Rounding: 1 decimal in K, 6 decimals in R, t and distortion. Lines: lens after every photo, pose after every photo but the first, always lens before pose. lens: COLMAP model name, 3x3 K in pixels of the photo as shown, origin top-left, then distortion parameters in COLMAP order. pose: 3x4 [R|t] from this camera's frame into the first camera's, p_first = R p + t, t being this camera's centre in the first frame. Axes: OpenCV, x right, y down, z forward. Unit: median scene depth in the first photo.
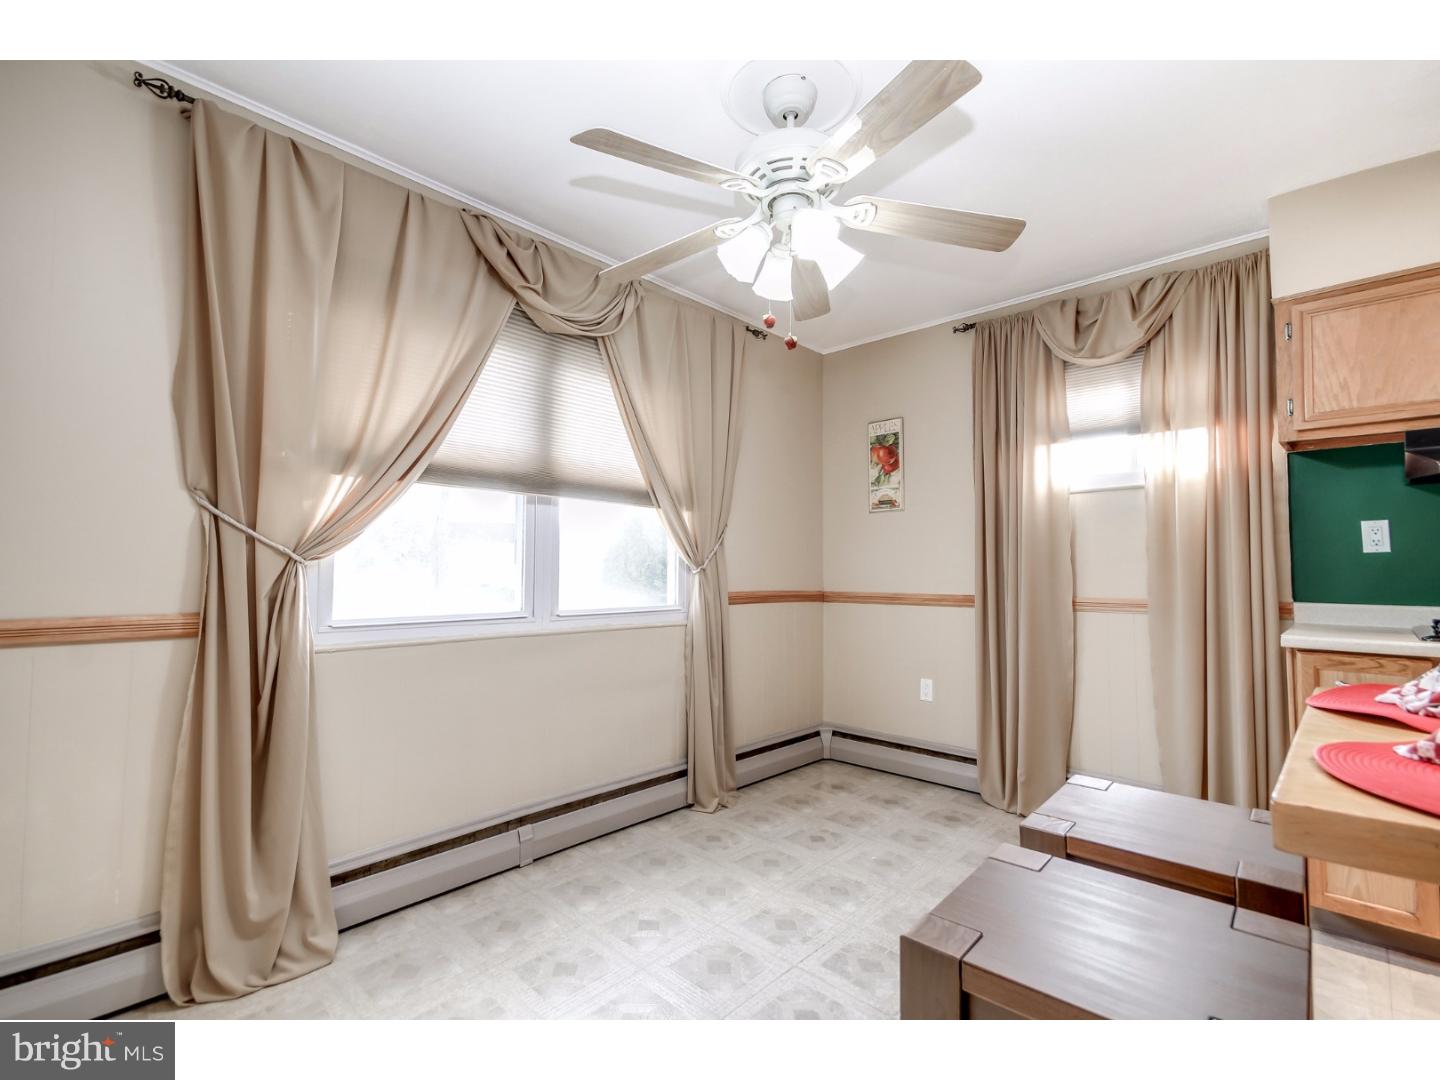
lens RADIAL K [[710.9, 0, 702.3], [0, 710.9, 545.2], [0, 0, 1]] dist [0.033150, 0.000540]
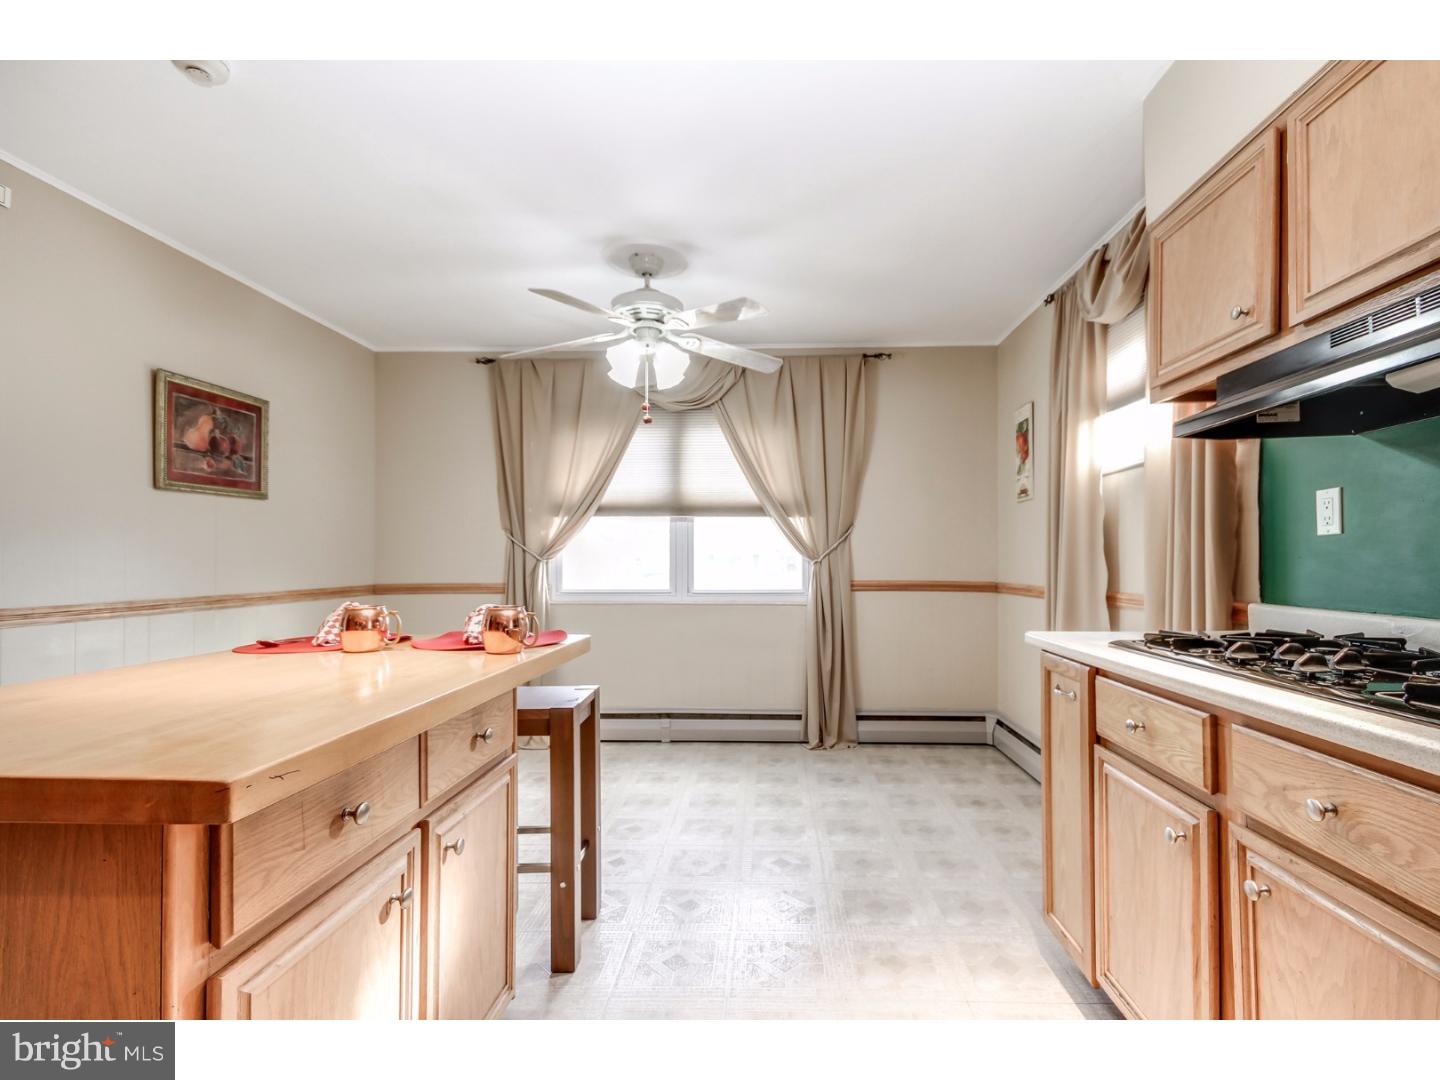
lens RADIAL K [[697.2, 0, 718.9], [0, 697.2, 560.4], [0, 0, 1]] dist [0.033864, -0.010292]
pose [[0.624766, -0.006634, -0.780784, 0.946543], [0.034610, 0.999216, 0.019204, 0.001247], [0.780045, -0.039021, 0.624506, 0.096594]]
